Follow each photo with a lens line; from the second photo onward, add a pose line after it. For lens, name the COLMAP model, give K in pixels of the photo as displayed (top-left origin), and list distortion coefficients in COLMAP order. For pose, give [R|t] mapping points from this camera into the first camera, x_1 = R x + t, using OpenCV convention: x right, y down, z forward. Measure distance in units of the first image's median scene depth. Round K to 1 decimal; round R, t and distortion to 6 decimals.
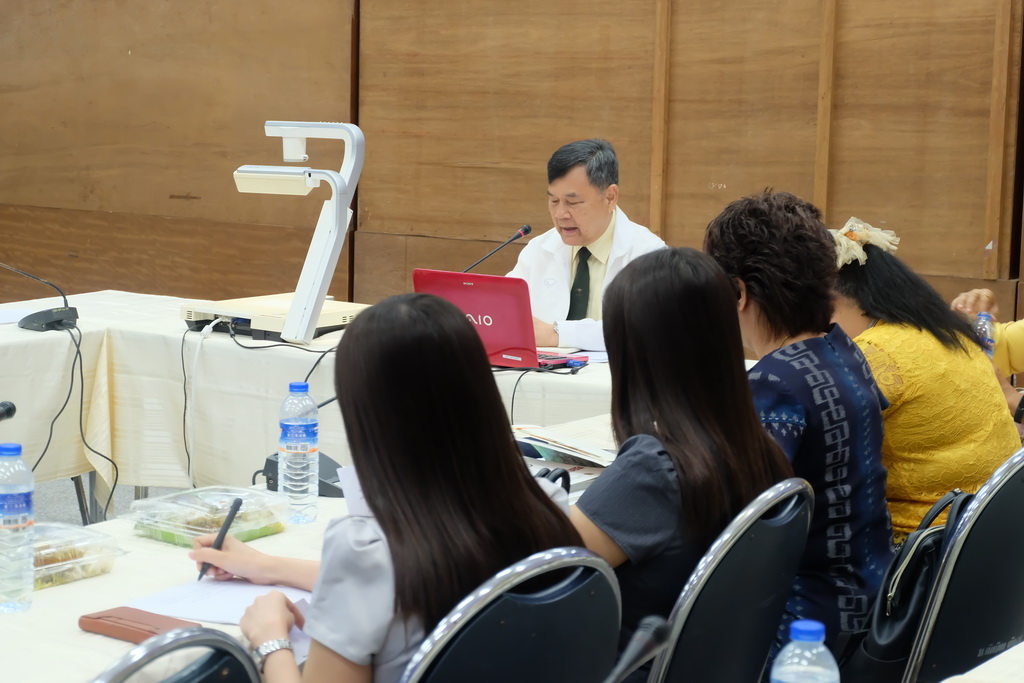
lens RADIAL K [[2183.1, 0, 547.5], [0, 2183.1, 326.1], [0, 0, 1]] dist [0.103122, 0.000000]
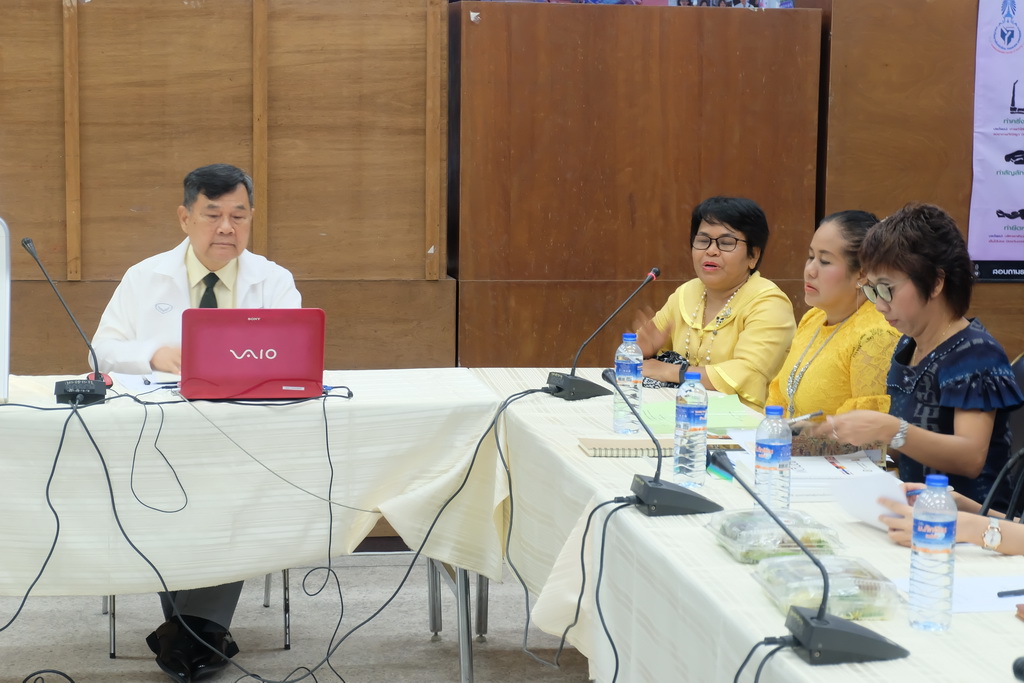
lens RADIAL K [[2183.1, 0, 548.5], [0, 2183.1, 318.1], [0, 0, 1]] dist [0.103122, 0.000000]
pose [[0.715604, -0.085400, 0.693266, -0.489239], [0.083841, 0.995824, 0.036128, -0.034509], [-0.693456, 0.032271, 0.719776, 0.147698]]
